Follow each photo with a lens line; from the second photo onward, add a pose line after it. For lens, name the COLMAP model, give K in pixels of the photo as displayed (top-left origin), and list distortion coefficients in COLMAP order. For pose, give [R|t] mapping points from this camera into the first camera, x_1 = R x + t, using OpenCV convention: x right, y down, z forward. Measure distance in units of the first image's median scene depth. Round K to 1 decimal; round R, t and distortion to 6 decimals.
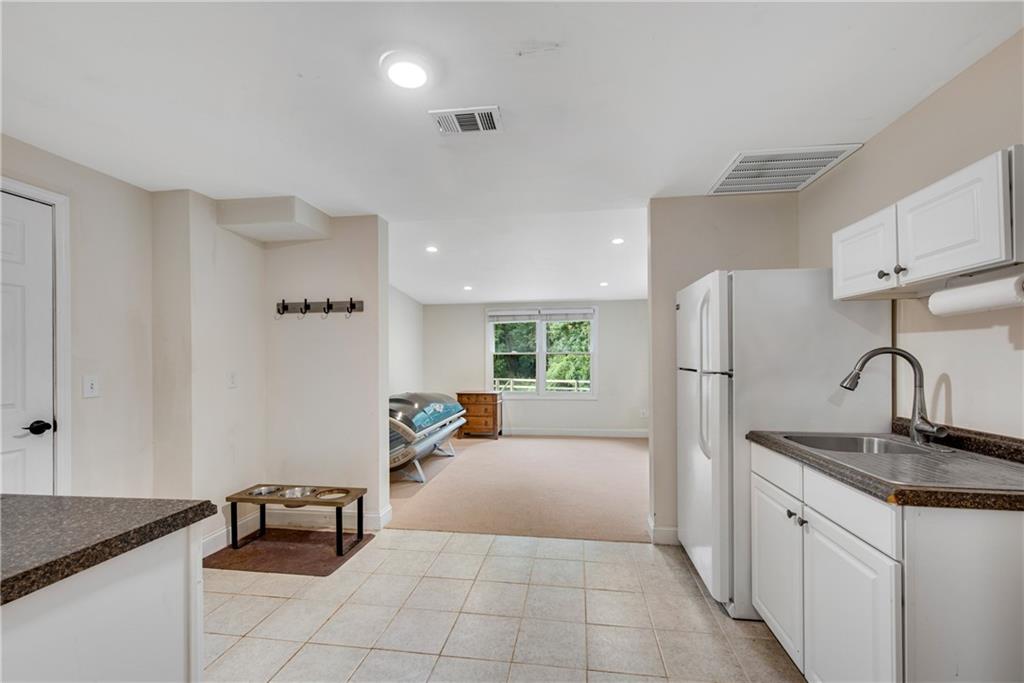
lens RADIAL K [[447.0, 0, 498.9], [0, 447.0, 358.2], [0, 0, 1]] dist [0.000524, -0.000037]
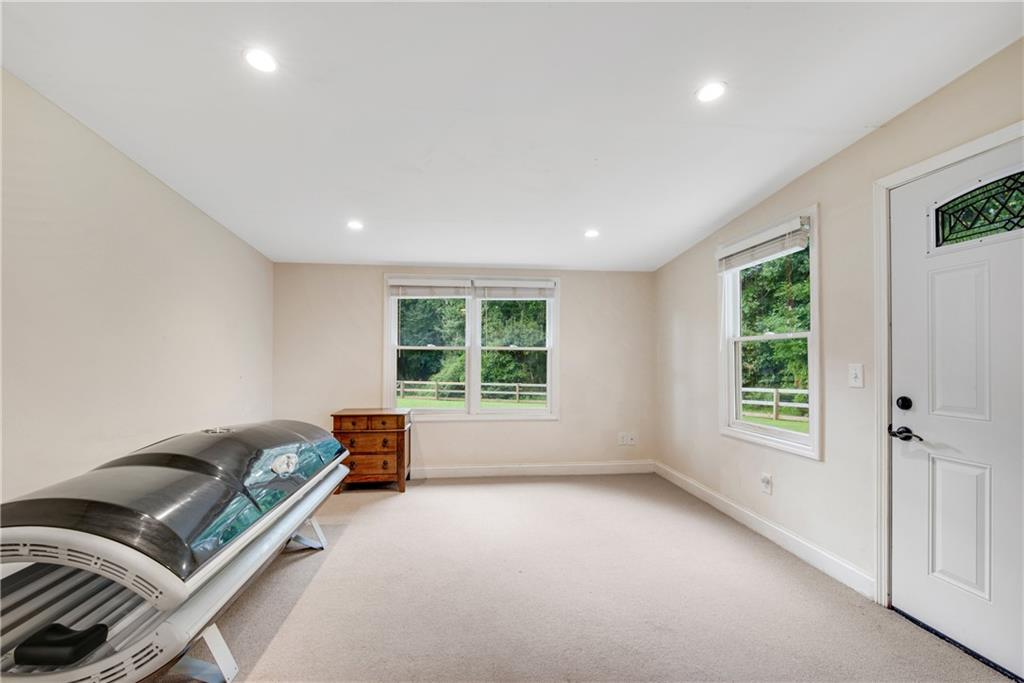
lens RADIAL K [[447.0, 0, 498.9], [0, 447.0, 358.2], [0, 0, 1]] dist [0.000524, -0.000037]
pose [[0.968488, 0.008343, 0.248922, -0.030206], [-0.007651, 0.999964, -0.003746, 0.005522], [-0.248944, 0.001724, 0.968516, 0.381508]]
